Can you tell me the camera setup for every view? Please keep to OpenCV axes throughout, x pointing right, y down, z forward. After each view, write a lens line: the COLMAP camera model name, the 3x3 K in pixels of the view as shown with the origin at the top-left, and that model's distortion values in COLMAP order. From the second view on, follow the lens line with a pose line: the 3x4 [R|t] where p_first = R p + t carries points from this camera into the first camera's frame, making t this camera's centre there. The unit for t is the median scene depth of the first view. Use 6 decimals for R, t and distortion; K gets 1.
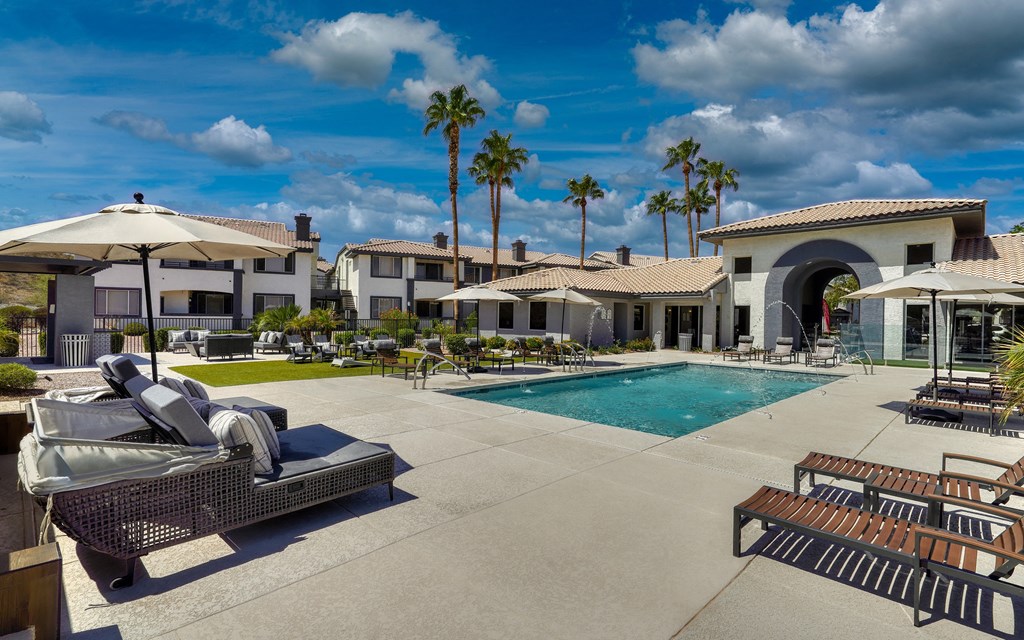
lens RADIAL K [[516.0, 0, 512.0], [0, 516.0, 320.0], [0, 0, 1]] dist [-0.000966, -0.000230]
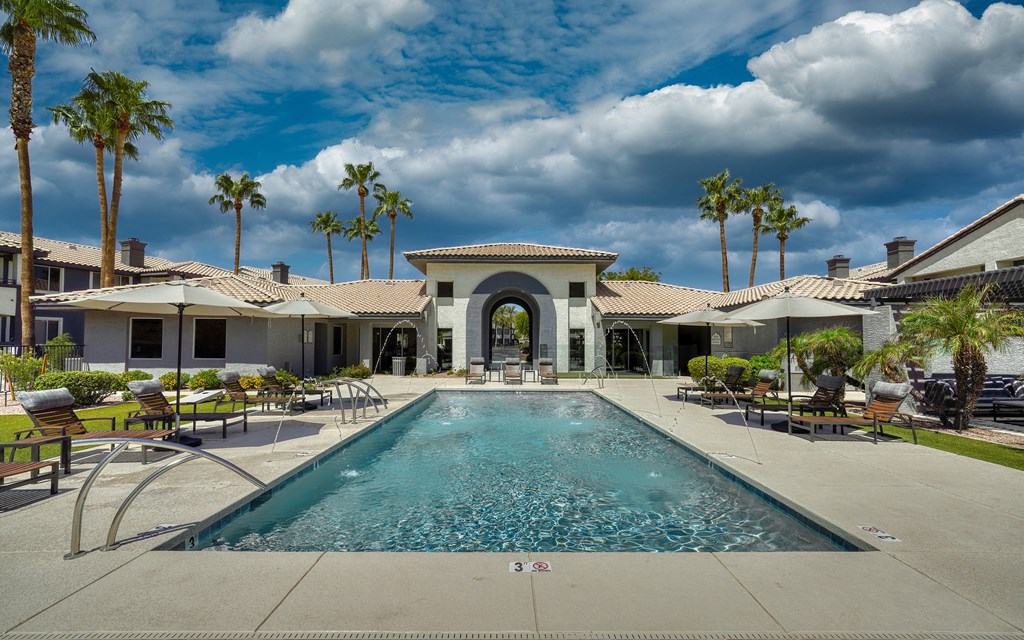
lens RADIAL K [[442.0, 0, 512.0], [0, 442.0, 320.0], [0, 0, 1]] dist [-0.004074, -0.000493]
pose [[0.698448, 0.025722, 0.715199, -0.093238], [0.010831, 0.998860, -0.046501, -0.001997], [-0.715579, 0.040225, 0.697373, 0.274034]]
